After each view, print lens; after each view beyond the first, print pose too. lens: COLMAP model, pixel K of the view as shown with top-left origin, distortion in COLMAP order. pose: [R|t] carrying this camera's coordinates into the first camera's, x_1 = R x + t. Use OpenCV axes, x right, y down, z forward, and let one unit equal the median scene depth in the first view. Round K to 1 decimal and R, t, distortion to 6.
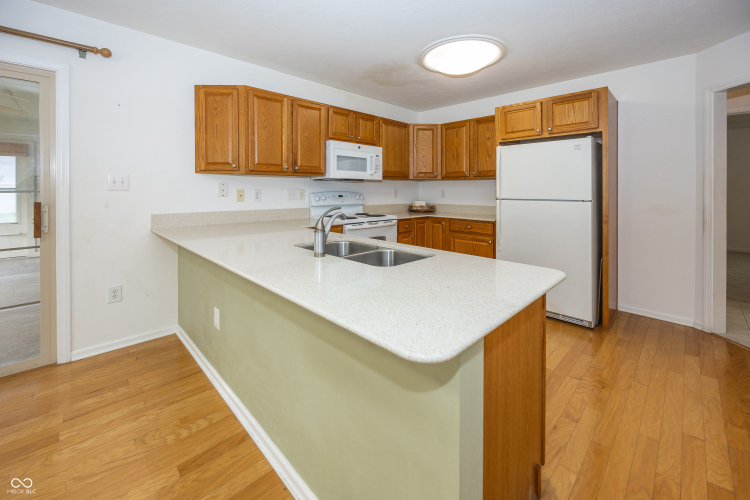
lens RADIAL K [[312.8, 0, 369.7], [0, 312.8, 190.3], [0, 0, 1]] dist [0.000255, 0.000453]
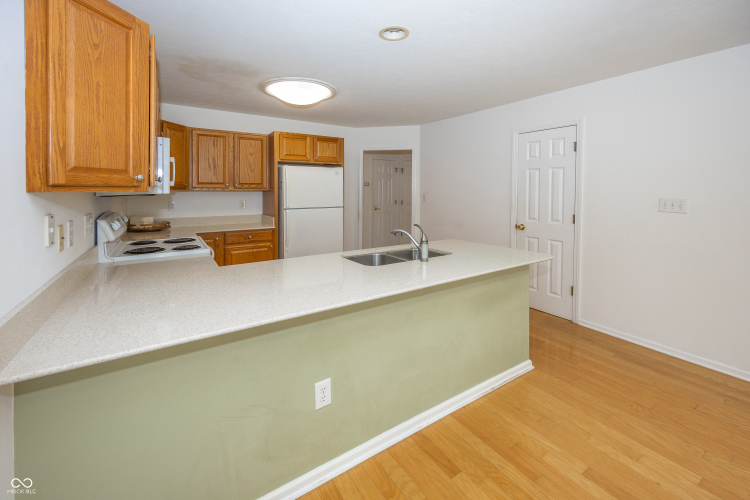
lens RADIAL K [[312.8, 0, 369.7], [0, 312.8, 190.3], [0, 0, 1]] dist [0.000255, 0.000453]
pose [[0.190846, -0.005088, 0.981607, -0.849688], [0.004356, 0.999981, 0.004336, -0.056385], [-0.981610, 0.003449, 0.190864, 0.526848]]
